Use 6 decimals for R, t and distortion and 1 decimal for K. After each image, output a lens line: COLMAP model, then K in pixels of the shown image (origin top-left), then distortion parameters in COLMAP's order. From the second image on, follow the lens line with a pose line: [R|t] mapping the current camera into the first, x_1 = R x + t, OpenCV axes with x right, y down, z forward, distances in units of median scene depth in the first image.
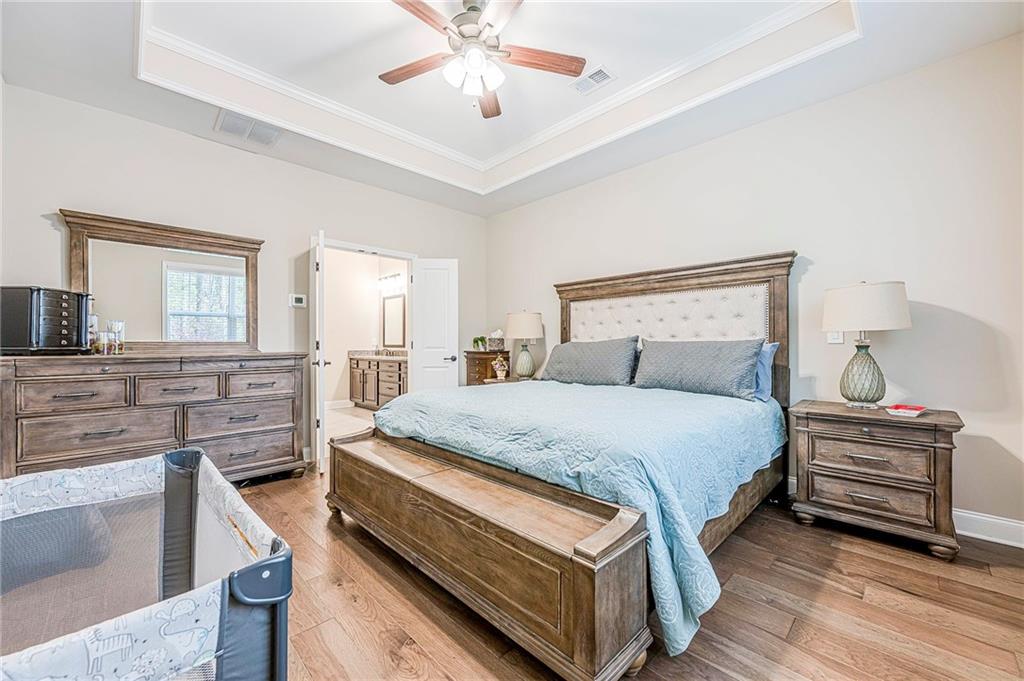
lens RADIAL K [[403.3, 0, 510.5], [0, 403.3, 340.9], [0, 0, 1]] dist [-0.000718, -0.000064]
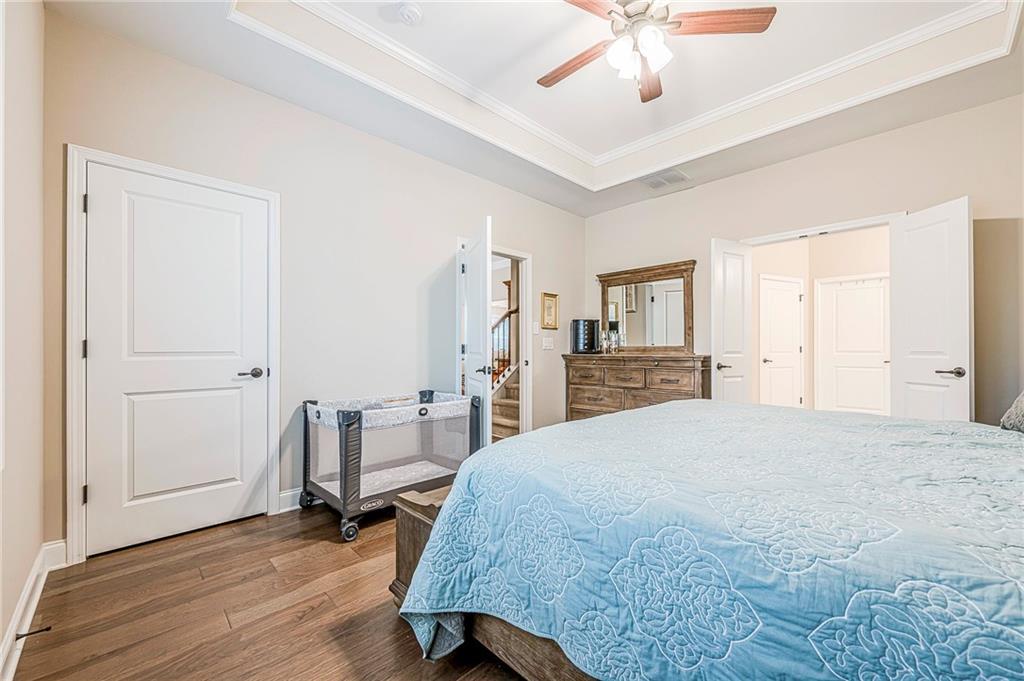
lens RADIAL K [[403.3, 0, 510.5], [0, 403.3, 346.7], [0, 0, 1]] dist [-0.000718, -0.000064]
pose [[-0.005222, -0.005353, -0.999972, 0.702486], [0.006992, 0.999961, -0.005390, 0.008401], [0.999962, -0.007020, -0.005184, 0.588224]]
